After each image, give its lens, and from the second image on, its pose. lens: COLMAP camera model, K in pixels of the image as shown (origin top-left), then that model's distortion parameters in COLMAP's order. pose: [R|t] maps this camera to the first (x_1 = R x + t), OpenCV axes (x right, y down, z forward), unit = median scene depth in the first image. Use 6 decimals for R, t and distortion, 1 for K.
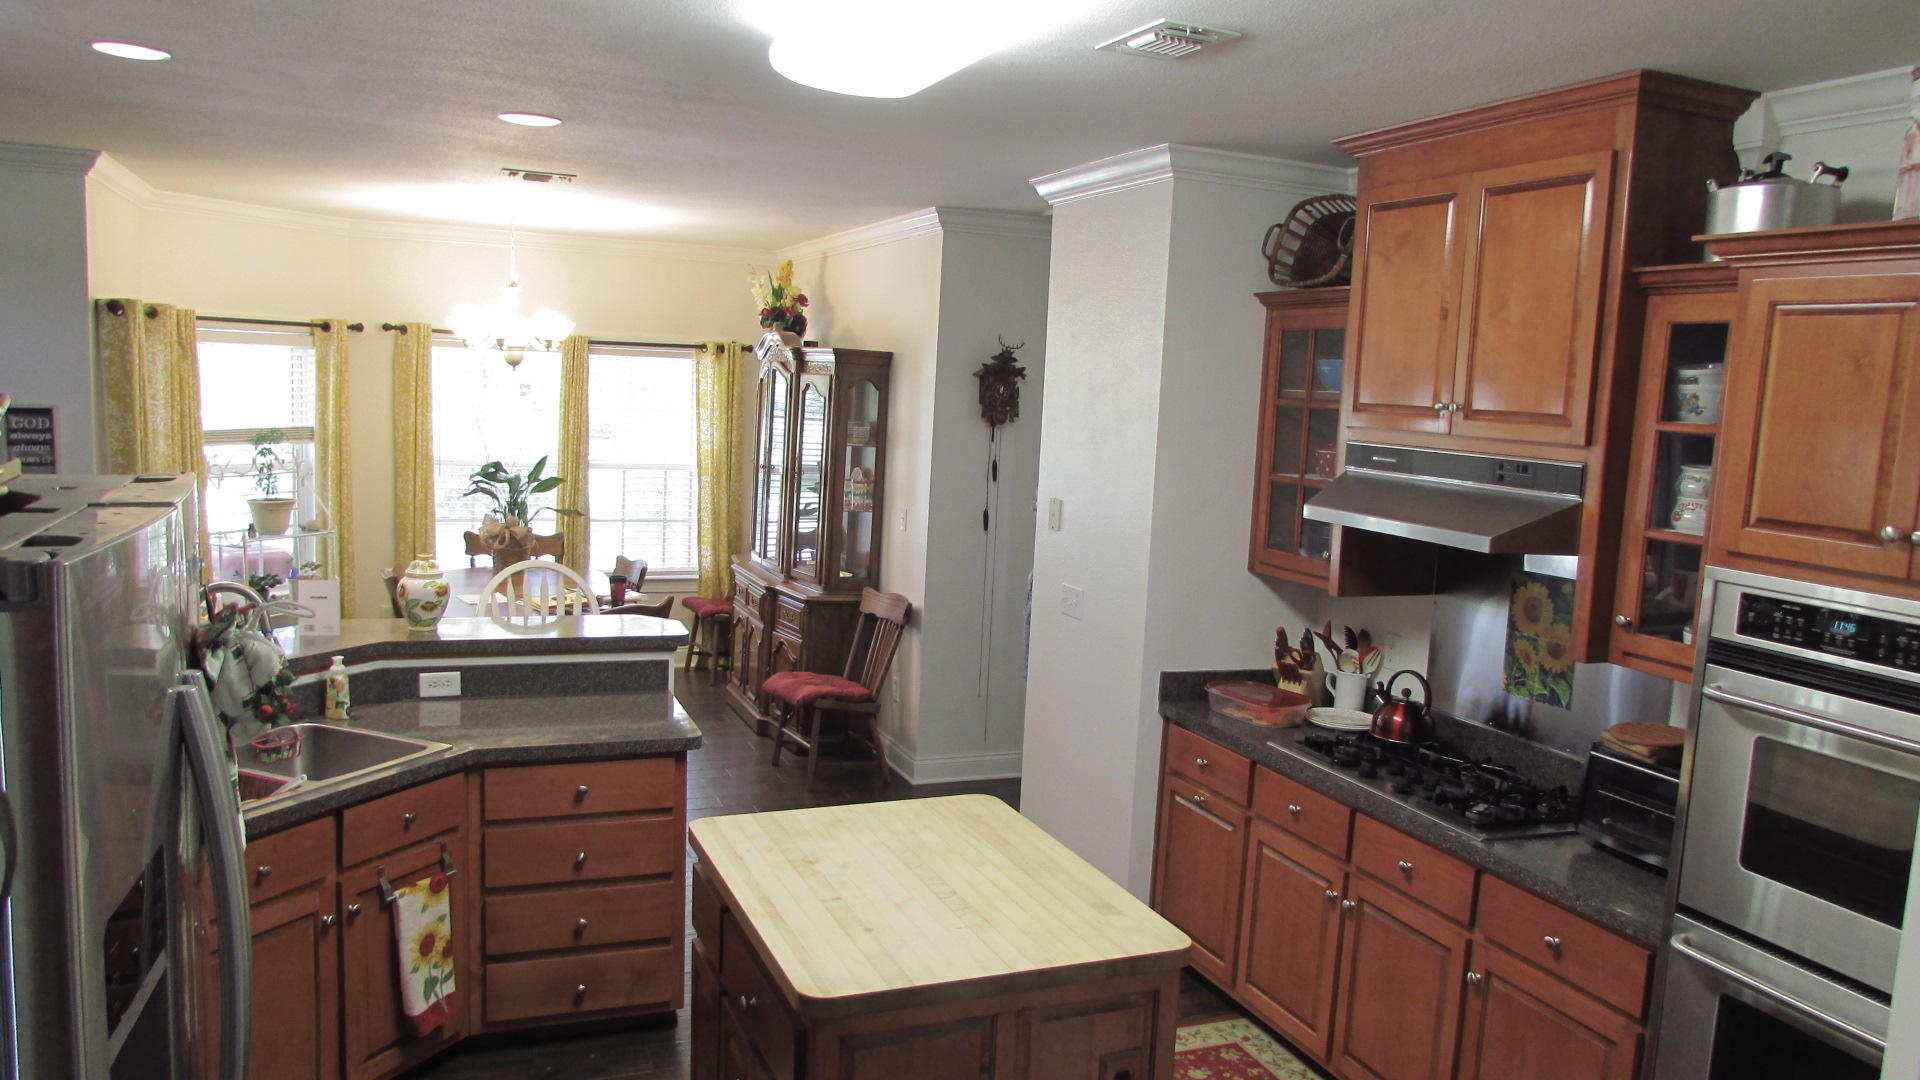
lens RADIAL K [[1378.0, 0, 960.0], [0, 1378.0, 540.0], [0, 0, 1]] dist [-0.030063, 0.001577]
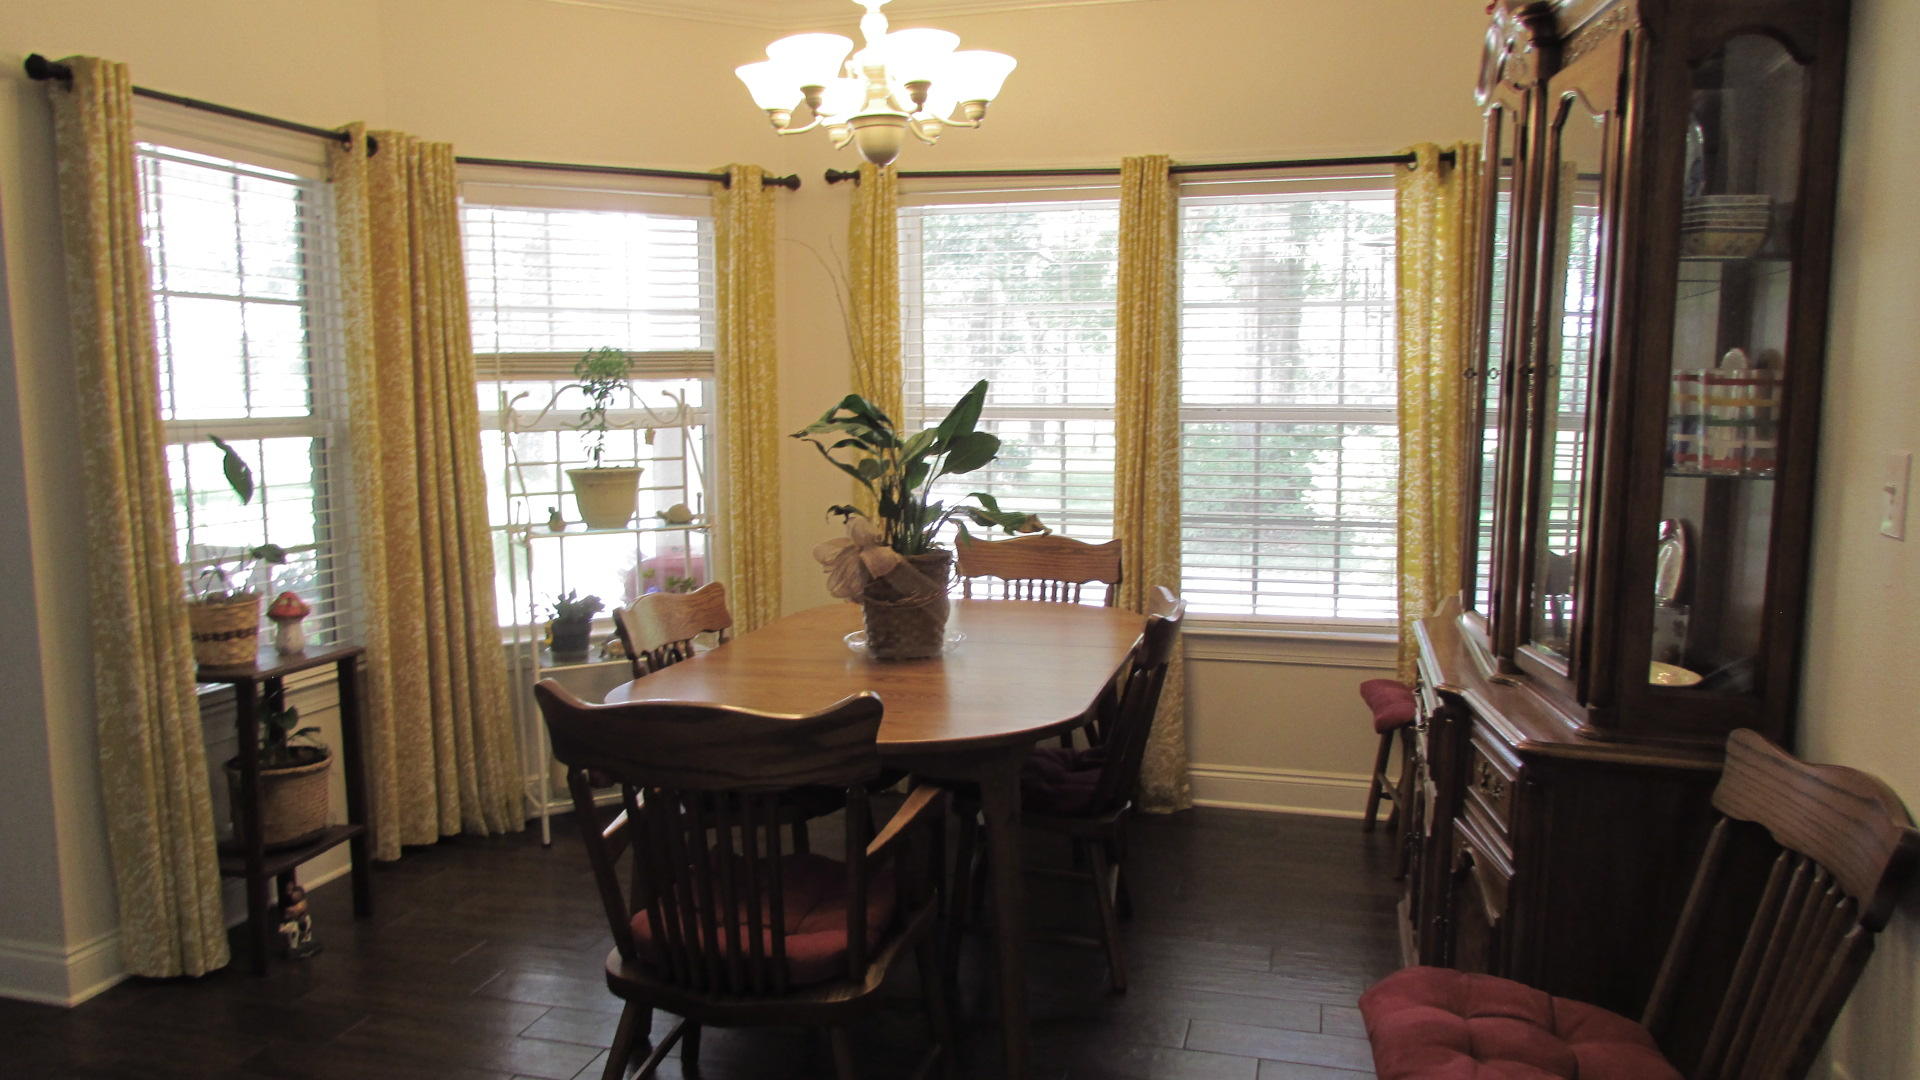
lens RADIAL K [[1378.0, 0, 960.0], [0, 1378.0, 540.0], [0, 0, 1]] dist [-0.030063, 0.001577]
pose [[0.795370, 0.019225, -0.605819, -0.022578], [-0.031948, 0.999437, -0.010227, 0.001987], [0.605281, 0.027489, 0.795537, 0.602338]]
